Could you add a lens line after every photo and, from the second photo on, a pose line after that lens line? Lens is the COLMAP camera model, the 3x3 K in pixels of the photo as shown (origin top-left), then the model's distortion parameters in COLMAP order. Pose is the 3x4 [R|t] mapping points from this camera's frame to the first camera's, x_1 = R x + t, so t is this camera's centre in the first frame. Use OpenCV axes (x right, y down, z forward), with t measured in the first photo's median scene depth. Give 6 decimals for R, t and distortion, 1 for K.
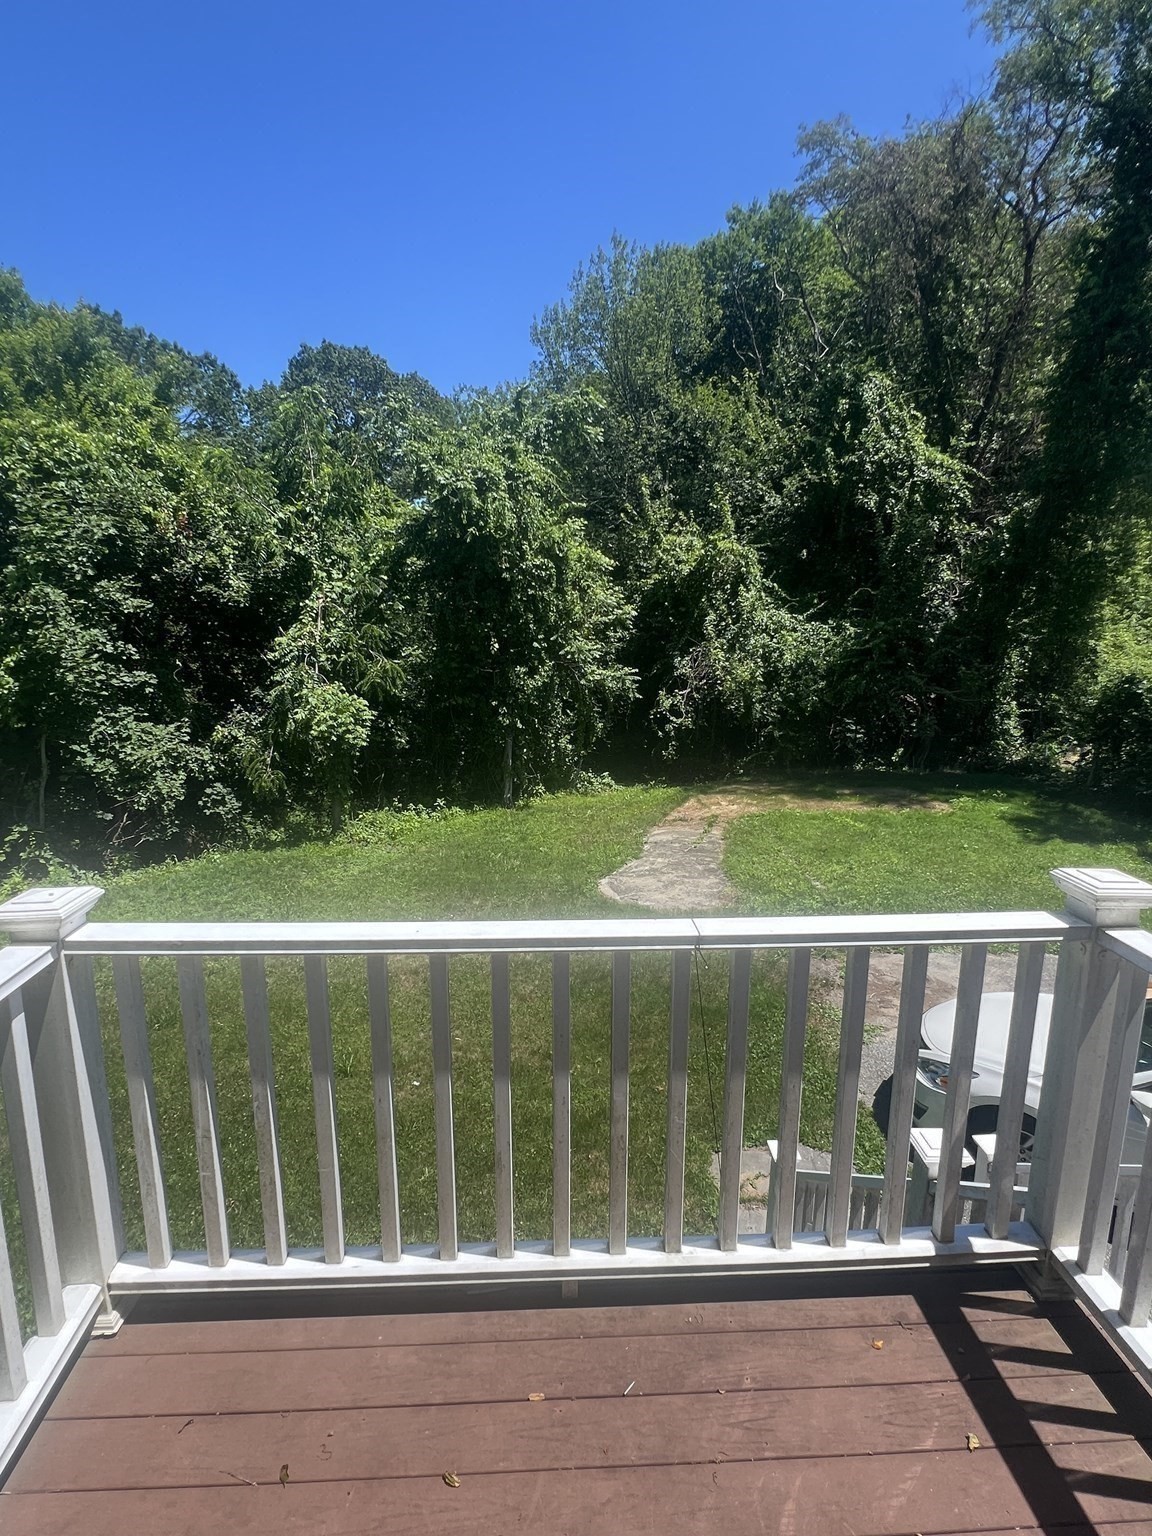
lens RADIAL K [[778.3, 0, 562.6], [0, 778.3, 762.3], [0, 0, 1]] dist [-0.010548, -0.000332]
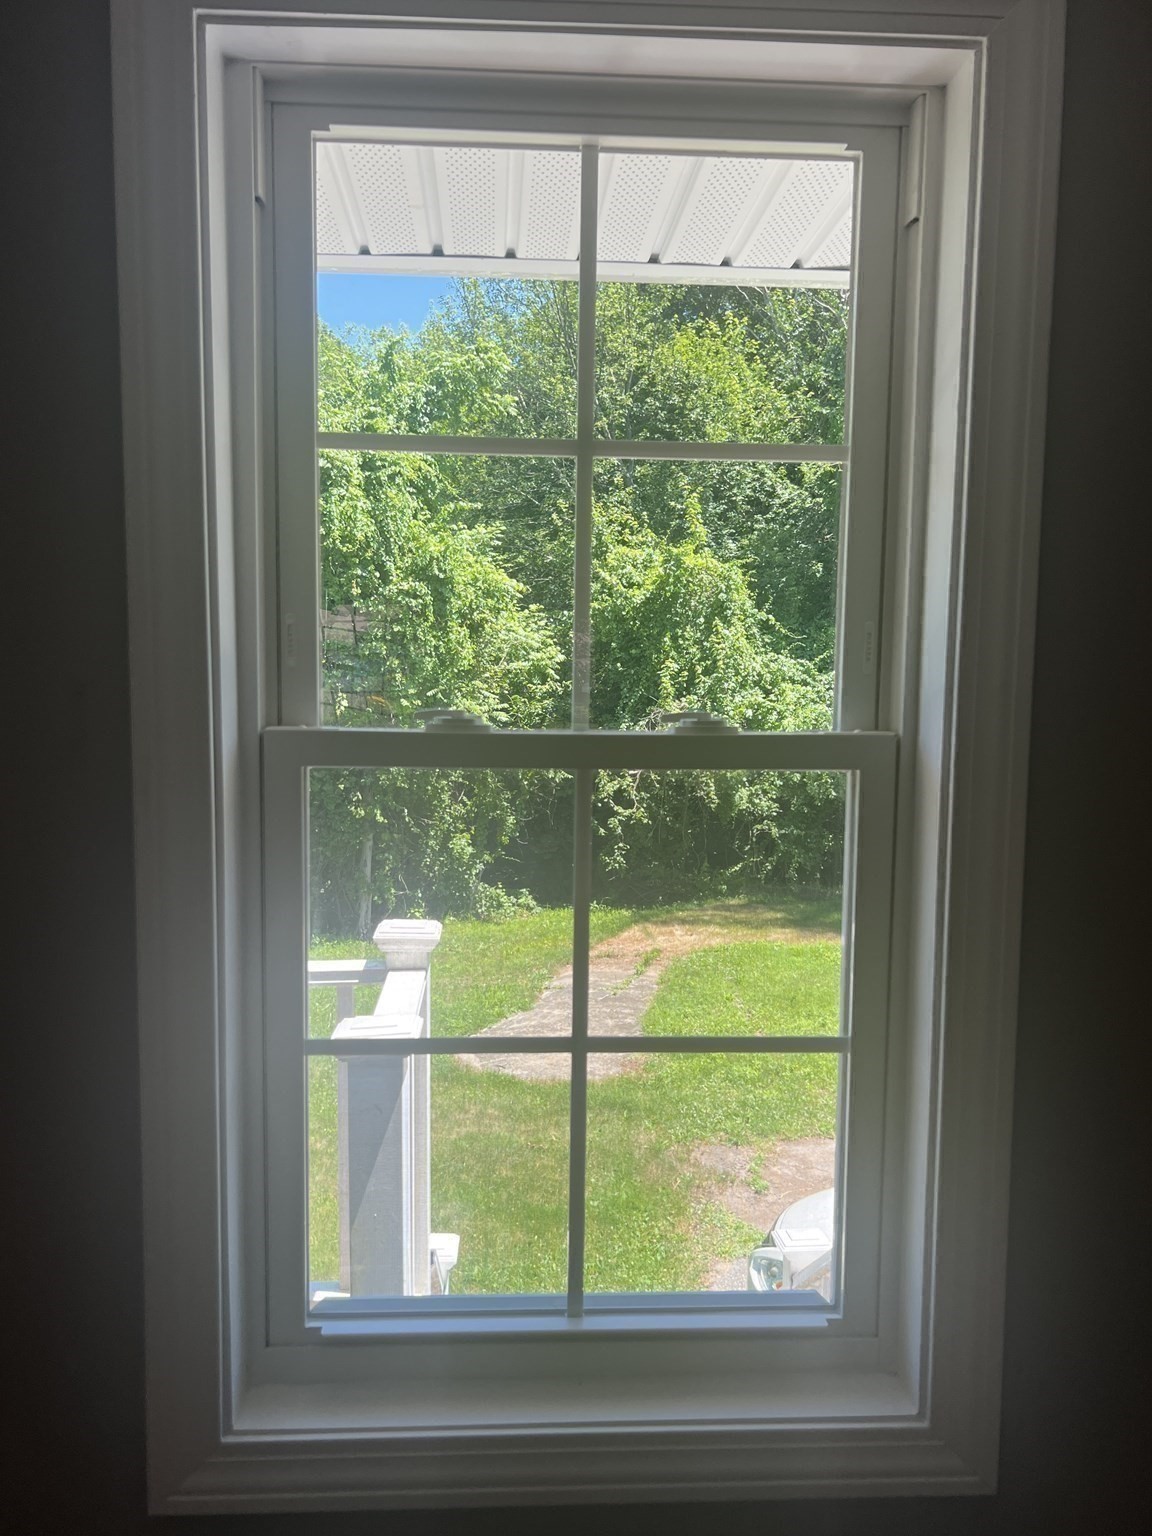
lens RADIAL K [[1223.2, 0, 584.1], [0, 1223.2, 776.0], [0, 0, 1]] dist [0.074691, -0.025234]
pose [[0.999846, 0.004274, 0.017005, 0.093554], [-0.002802, 0.996322, -0.085645, 0.006725], [-0.017309, 0.085585, 0.996181, -0.079075]]
